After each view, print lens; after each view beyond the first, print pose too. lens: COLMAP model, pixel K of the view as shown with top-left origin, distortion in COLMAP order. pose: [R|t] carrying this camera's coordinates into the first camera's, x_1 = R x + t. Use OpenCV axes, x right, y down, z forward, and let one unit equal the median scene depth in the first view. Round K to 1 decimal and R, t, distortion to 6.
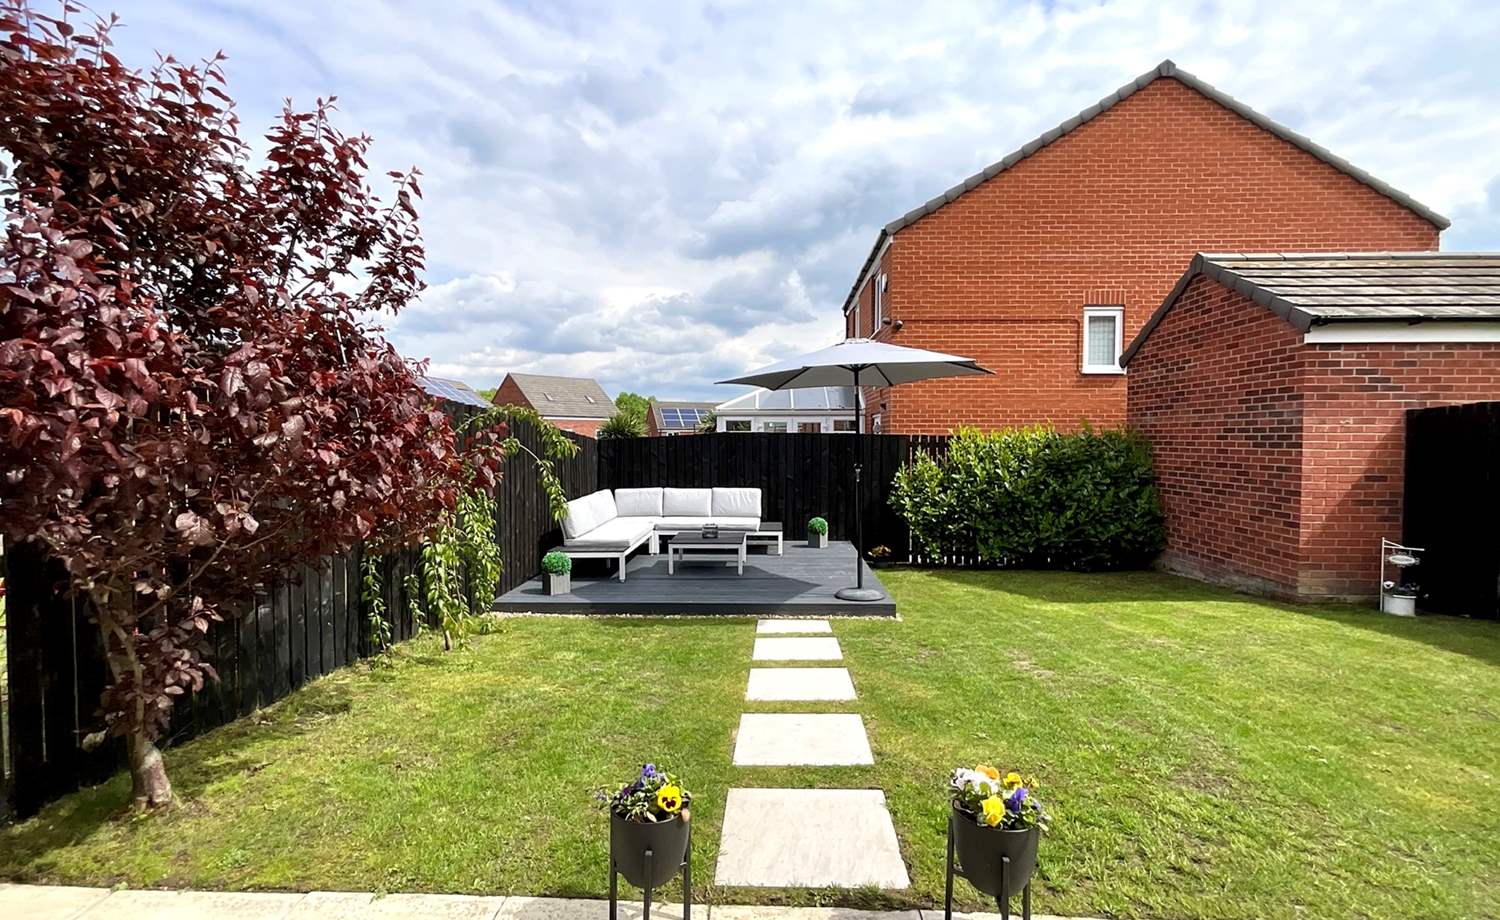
lens RADIAL K [[679.1, 0, 751.0], [0, 679.1, 465.5], [0, 0, 1]] dist [-0.012838, 0.007131]
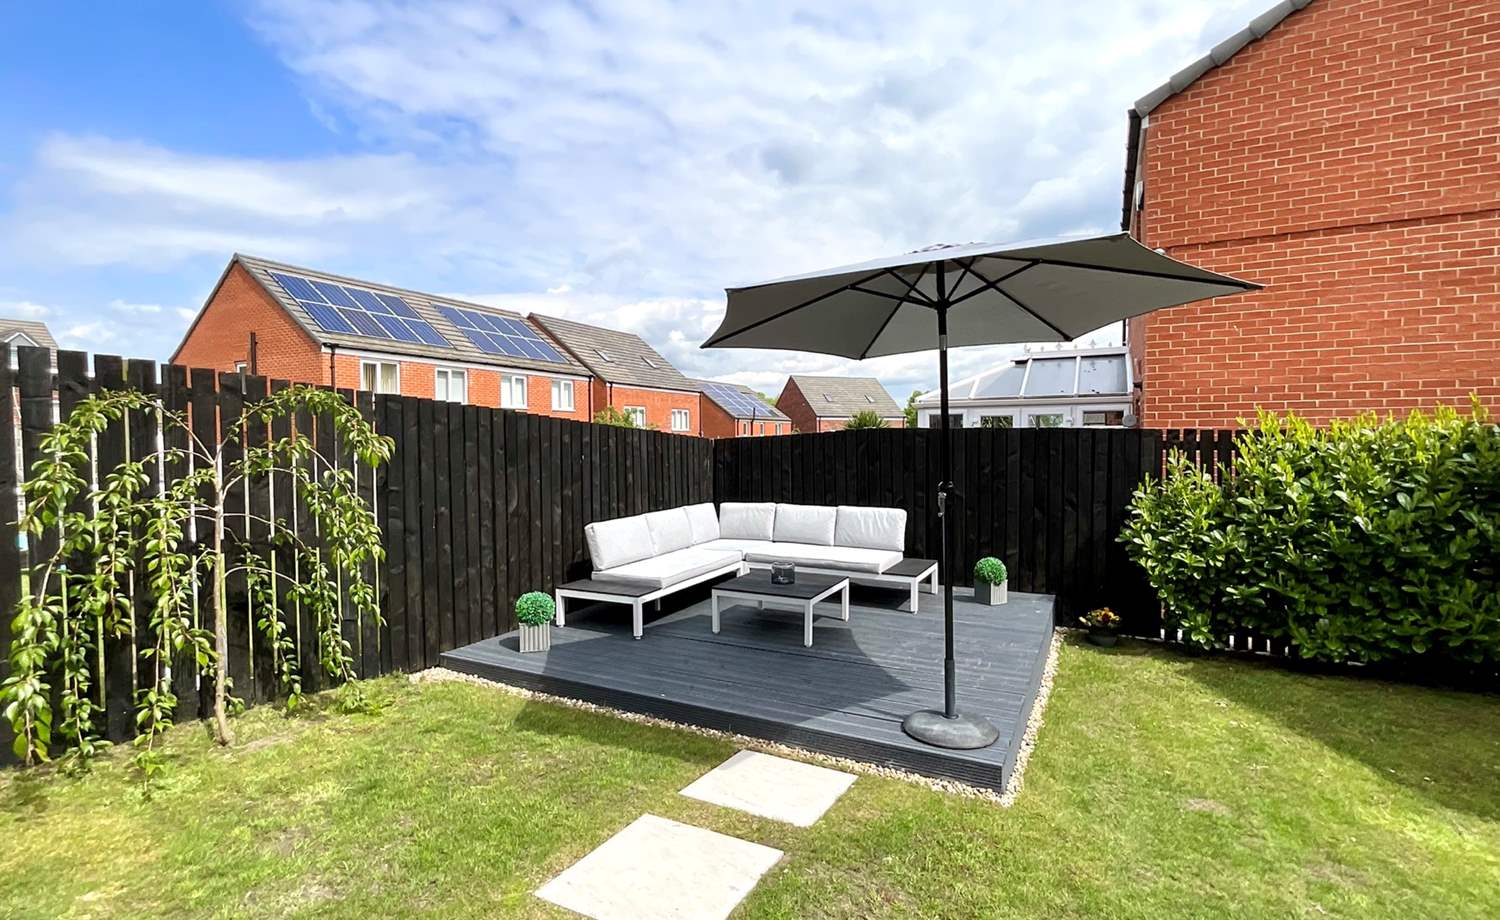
lens RADIAL K [[679.1, 0, 746.9], [0, 679.1, 464.5], [0, 0, 1]] dist [-0.012838, 0.007131]
pose [[0.902844, 0.009477, -0.429864, 0.166918], [-0.011174, 0.999937, -0.001422, -0.009149], [0.429823, 0.006088, 0.902893, 0.310140]]
